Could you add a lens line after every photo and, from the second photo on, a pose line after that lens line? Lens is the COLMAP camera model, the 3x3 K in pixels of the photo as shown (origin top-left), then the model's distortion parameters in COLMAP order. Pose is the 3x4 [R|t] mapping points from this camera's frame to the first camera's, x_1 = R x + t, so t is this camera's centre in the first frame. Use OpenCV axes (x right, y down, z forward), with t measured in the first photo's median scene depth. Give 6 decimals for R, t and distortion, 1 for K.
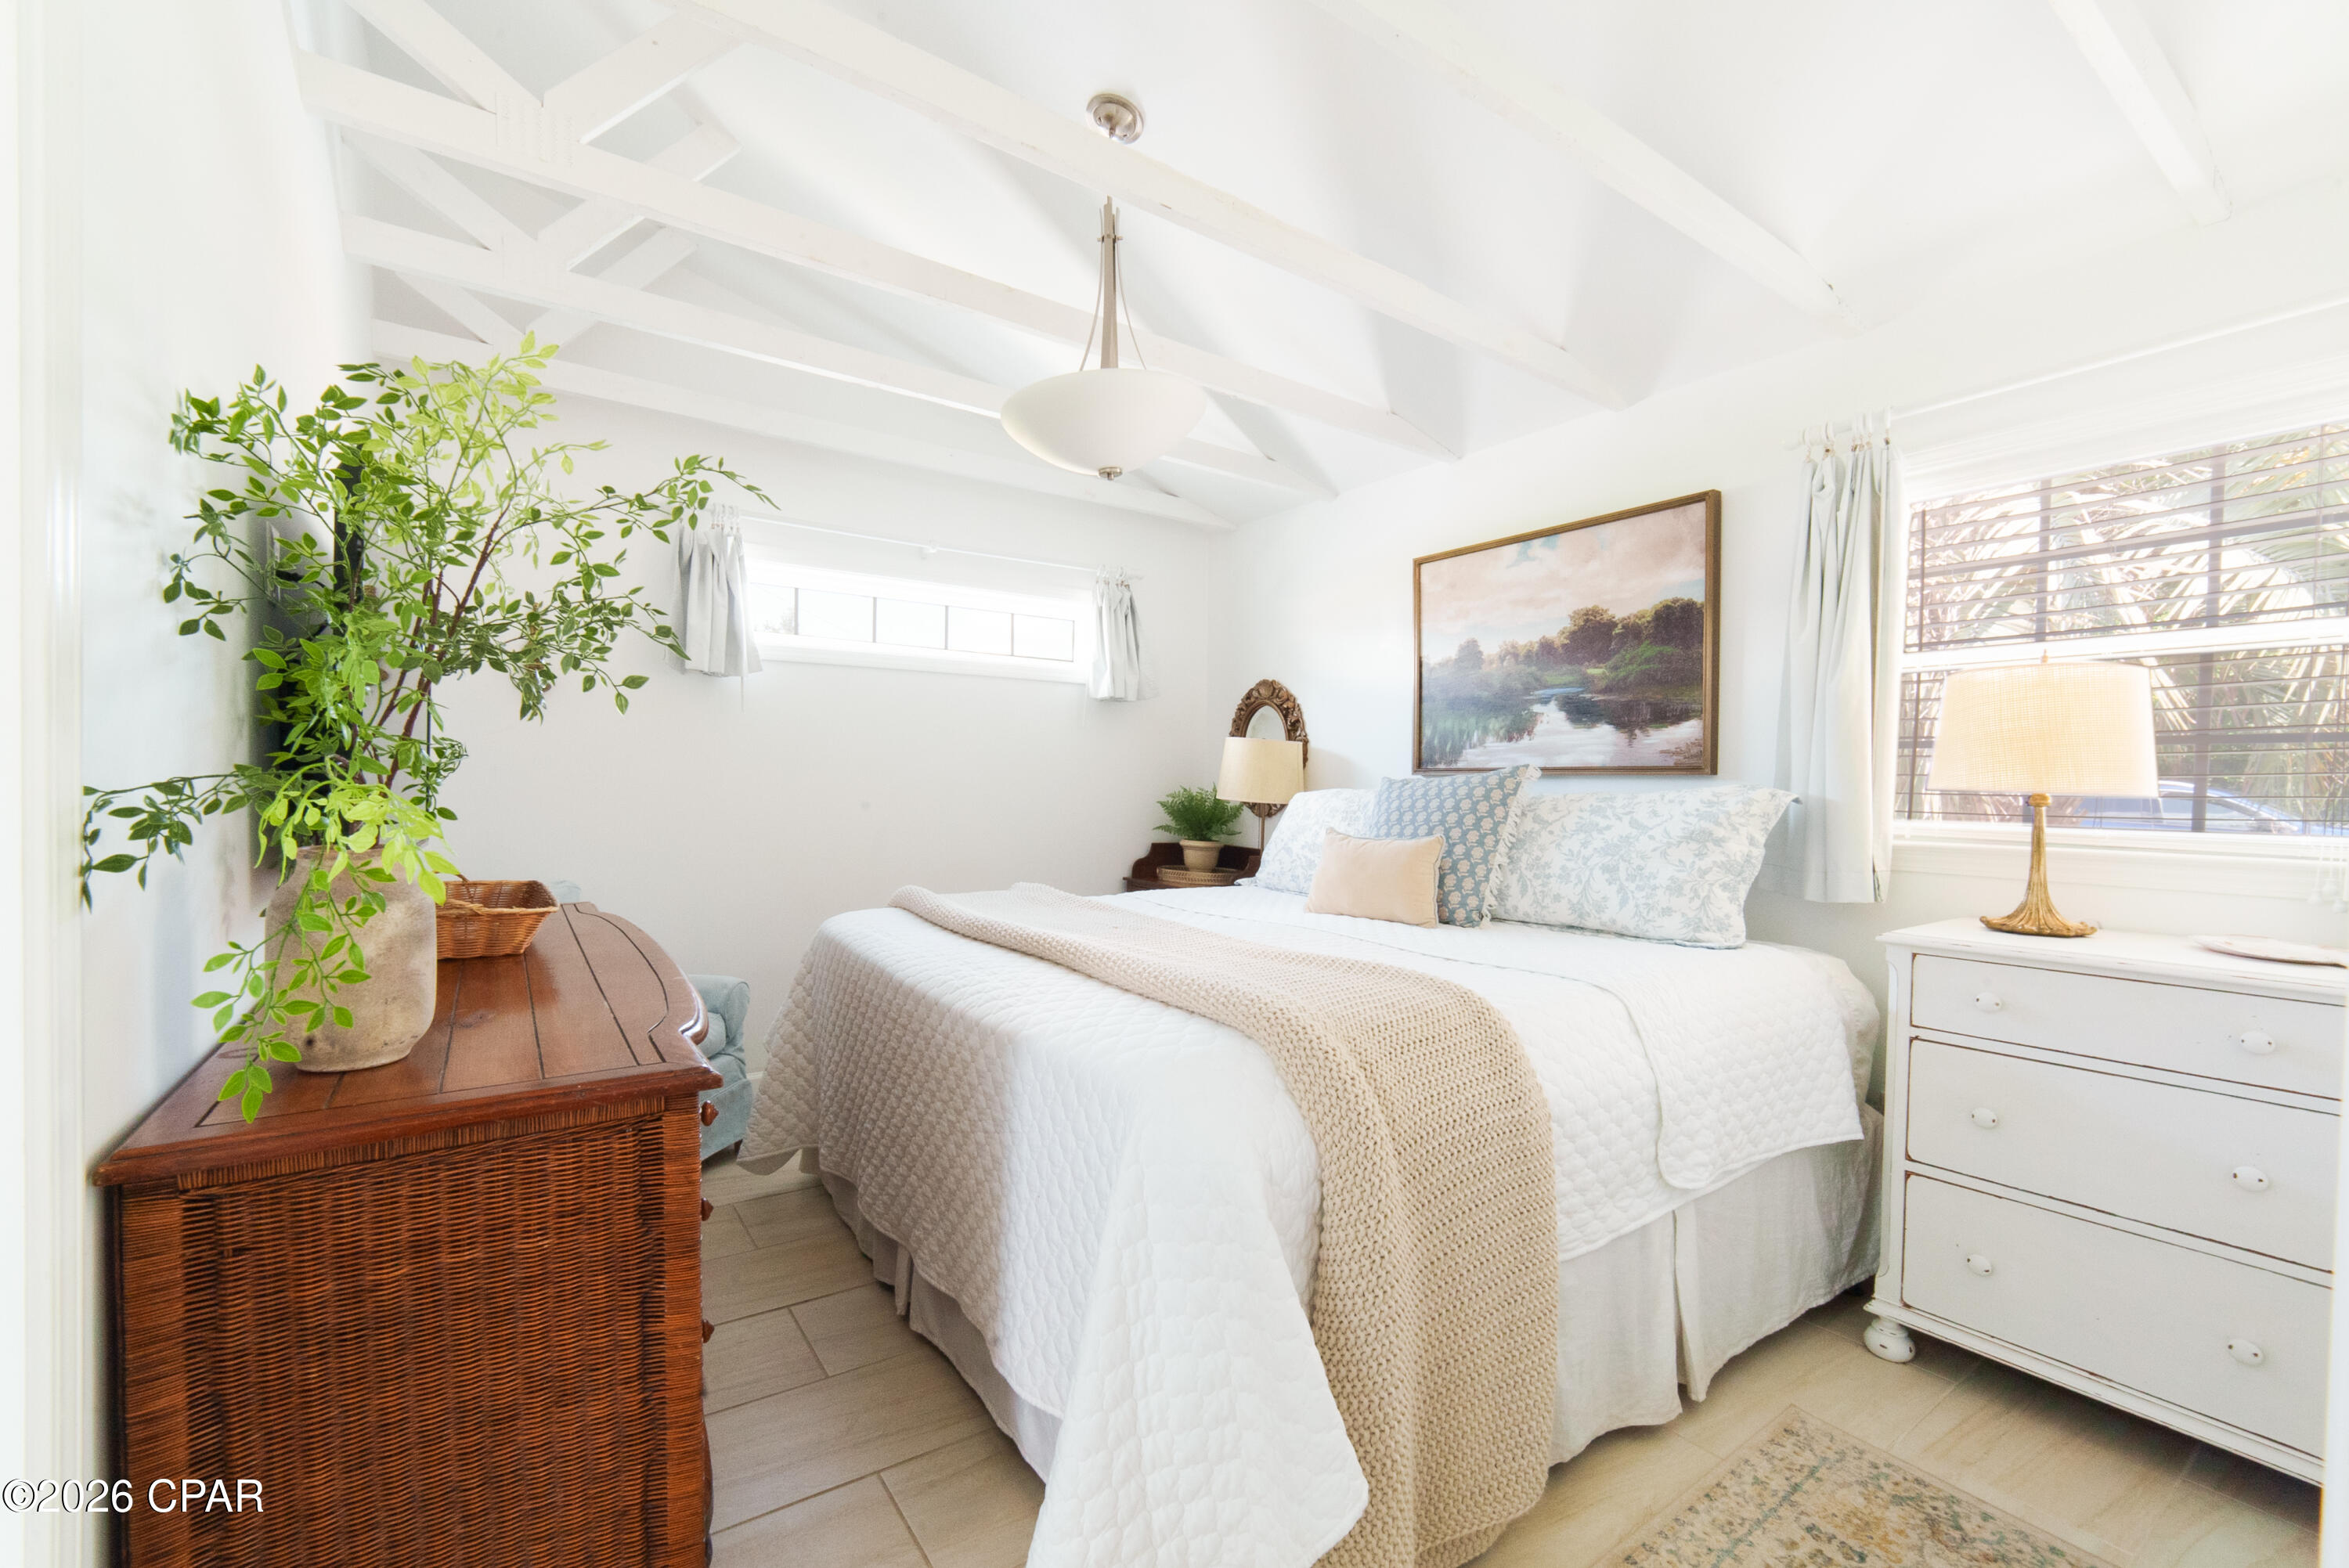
lens RADIAL K [[958.3, 0, 1175.5], [0, 958.3, 808.8], [0, 0, 1]] dist [-0.001579, -0.000098]
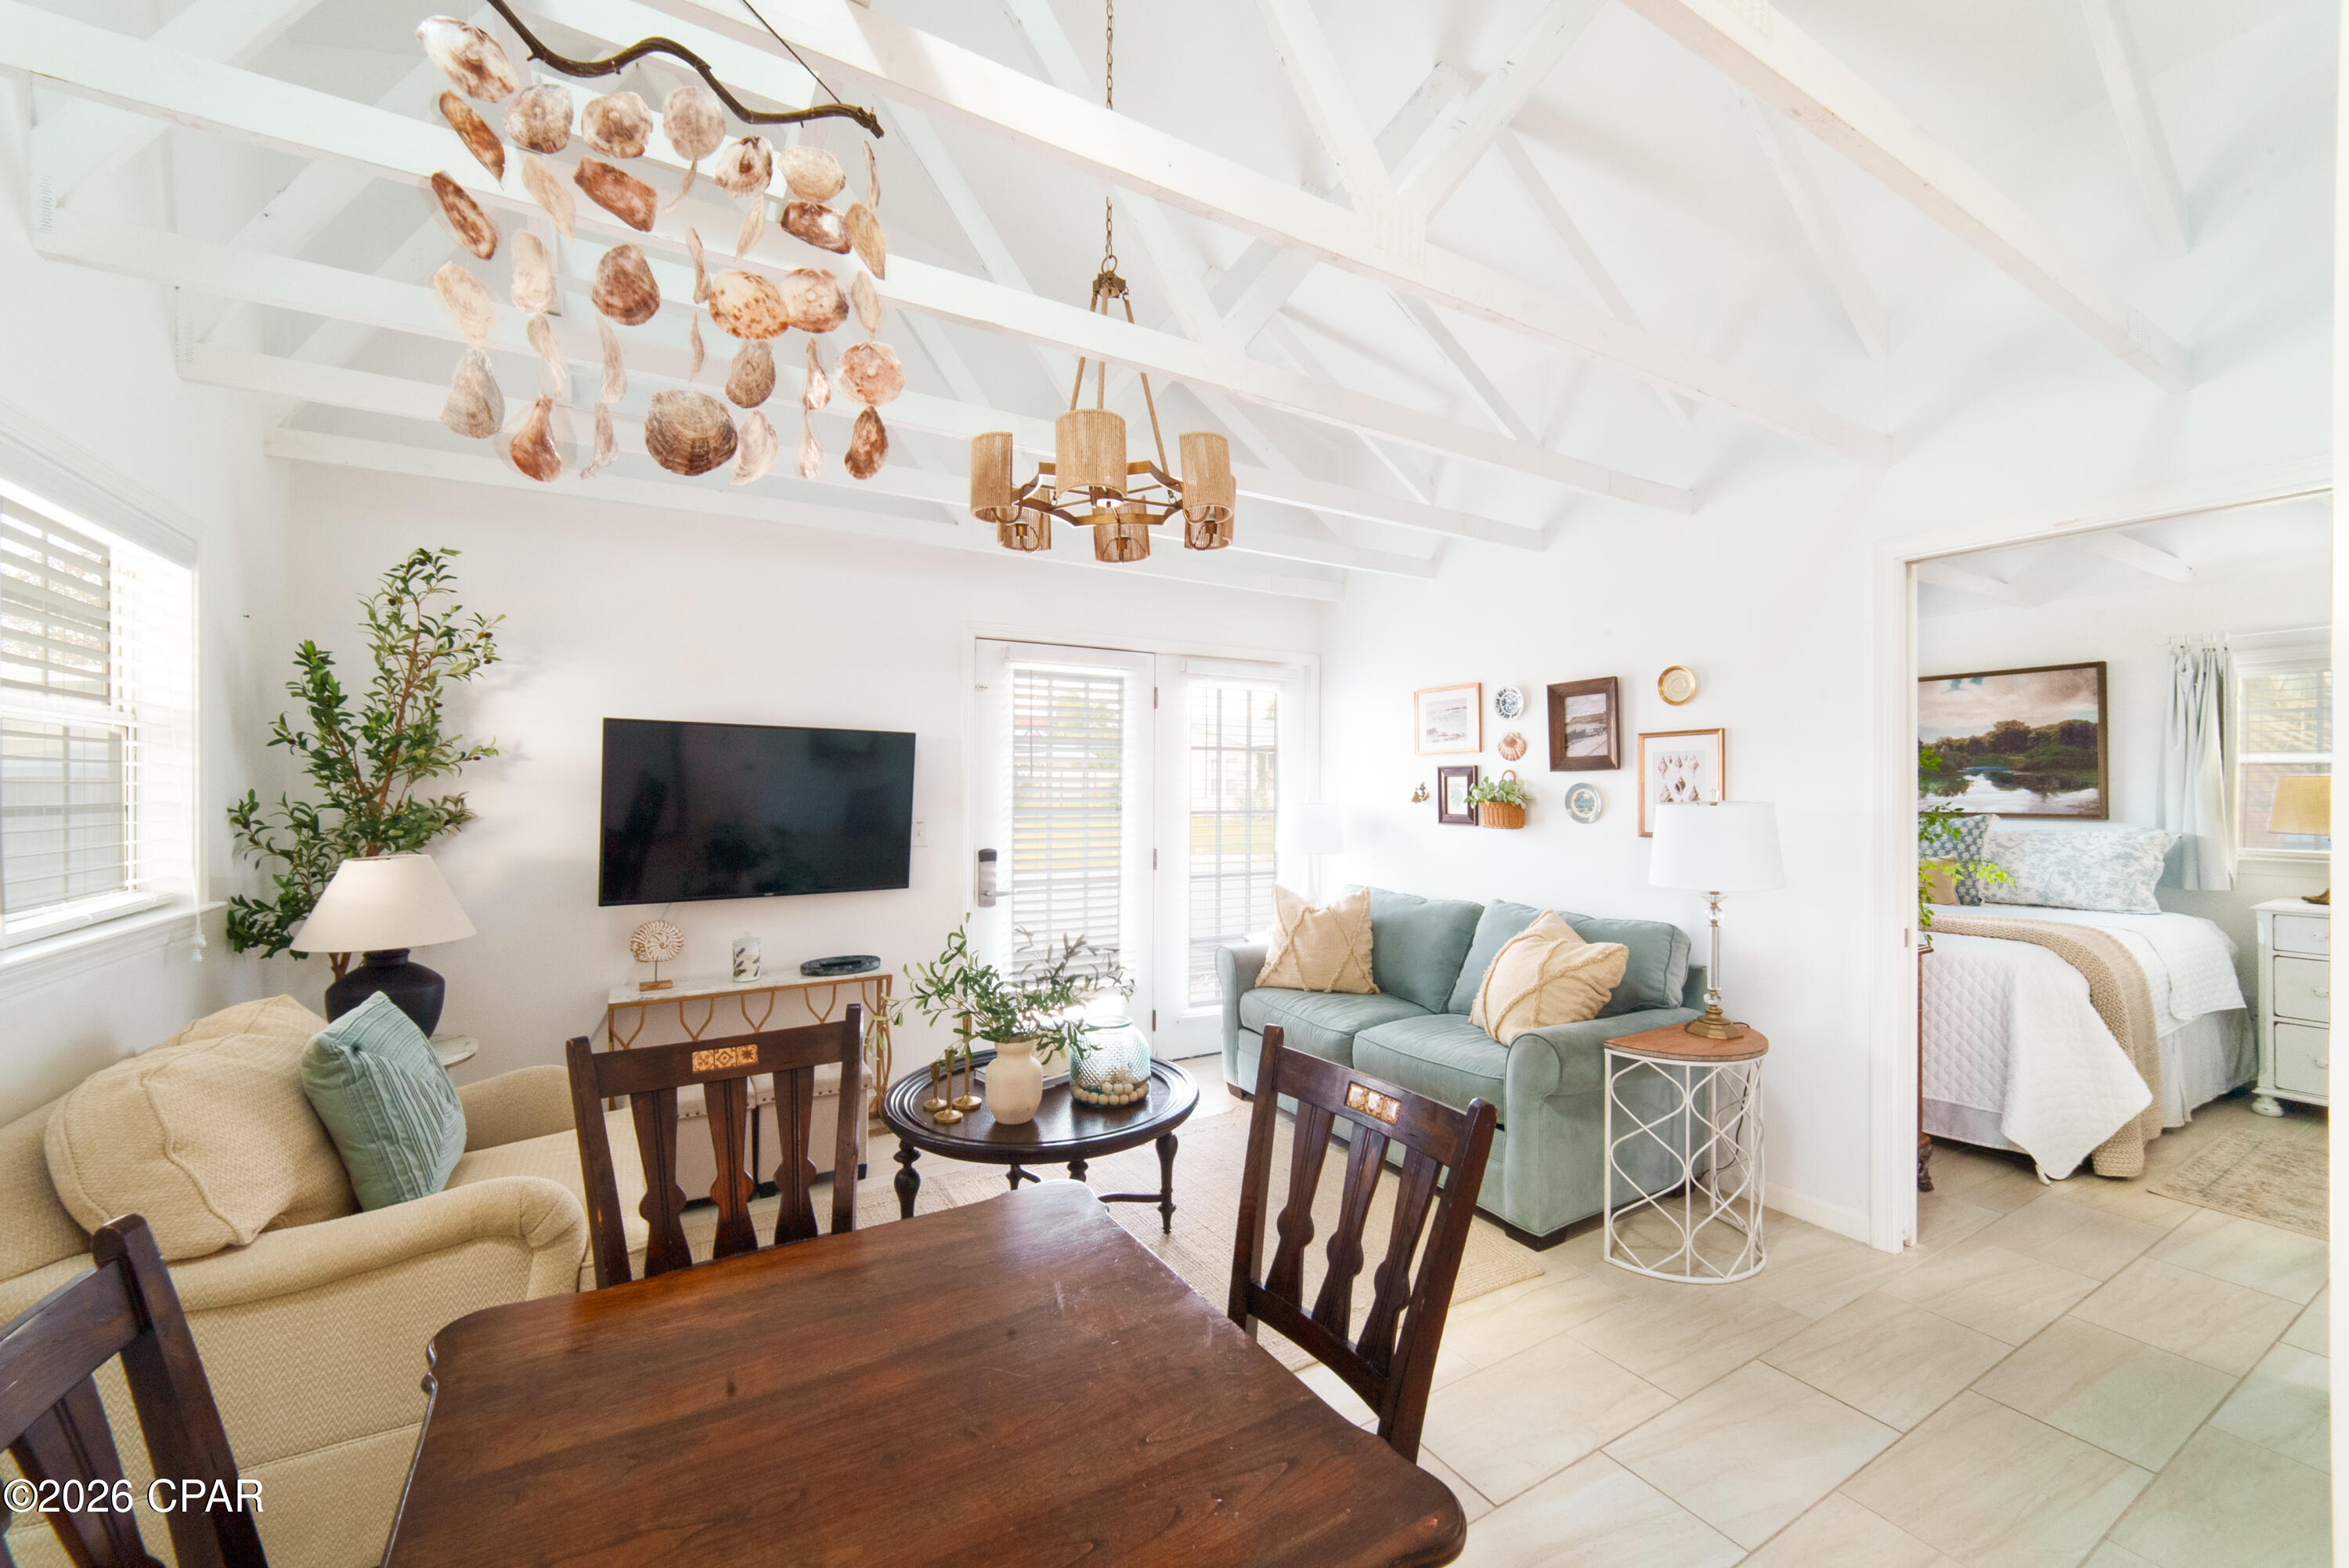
lens RADIAL K [[928.4, 0, 1163.8], [0, 928.4, 785.8], [0, 0, 1]] dist [-0.014345, 0.005617]
pose [[0.996335, -0.014960, -0.084216, -1.063822], [0.012791, 0.999574, -0.026236, -0.077616], [0.084573, 0.025062, 0.996102, -0.872997]]
